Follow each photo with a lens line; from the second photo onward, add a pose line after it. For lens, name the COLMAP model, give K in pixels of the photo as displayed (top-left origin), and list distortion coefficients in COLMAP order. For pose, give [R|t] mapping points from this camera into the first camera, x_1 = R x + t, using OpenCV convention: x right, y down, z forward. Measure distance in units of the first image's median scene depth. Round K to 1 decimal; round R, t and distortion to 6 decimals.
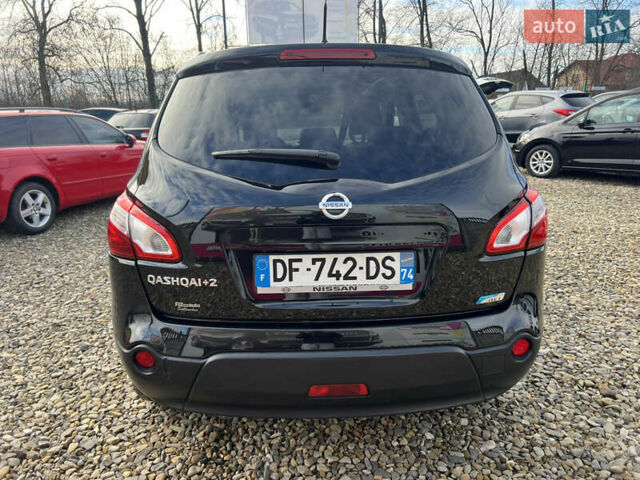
lens RADIAL K [[487.4, 0, 318.1], [0, 487.4, 226.7], [0, 0, 1]] dist [0.070690, -0.078889]
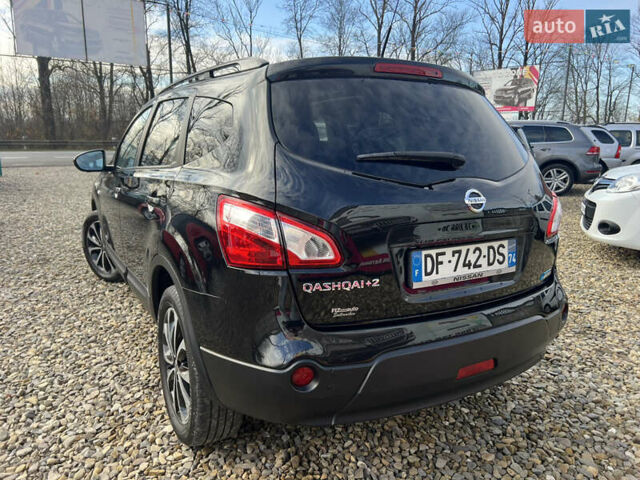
lens RADIAL K [[487.4, 0, 318.1], [0, 487.4, 226.7], [0, 0, 1]] dist [0.070690, -0.078889]
pose [[0.890253, -0.054861, 0.452150, -0.760722], [0.080283, 0.996077, -0.037215, 0.027648], [-0.448335, 0.069431, 0.891165, 0.154792]]
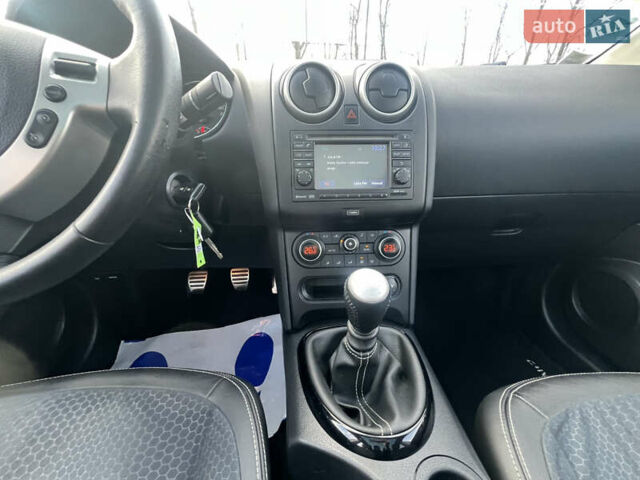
lens RADIAL K [[256.1, 0, 318.0], [0, 256.1, 238.4], [0, 0, 1]] dist [-0.003304, 0.000051]
pose [[0.999716, 0.009448, 0.021855, -0.079275], [-0.014242, 0.972877, 0.230884, -0.296797], [-0.019081, -0.231130, 0.972736, 2.358126]]
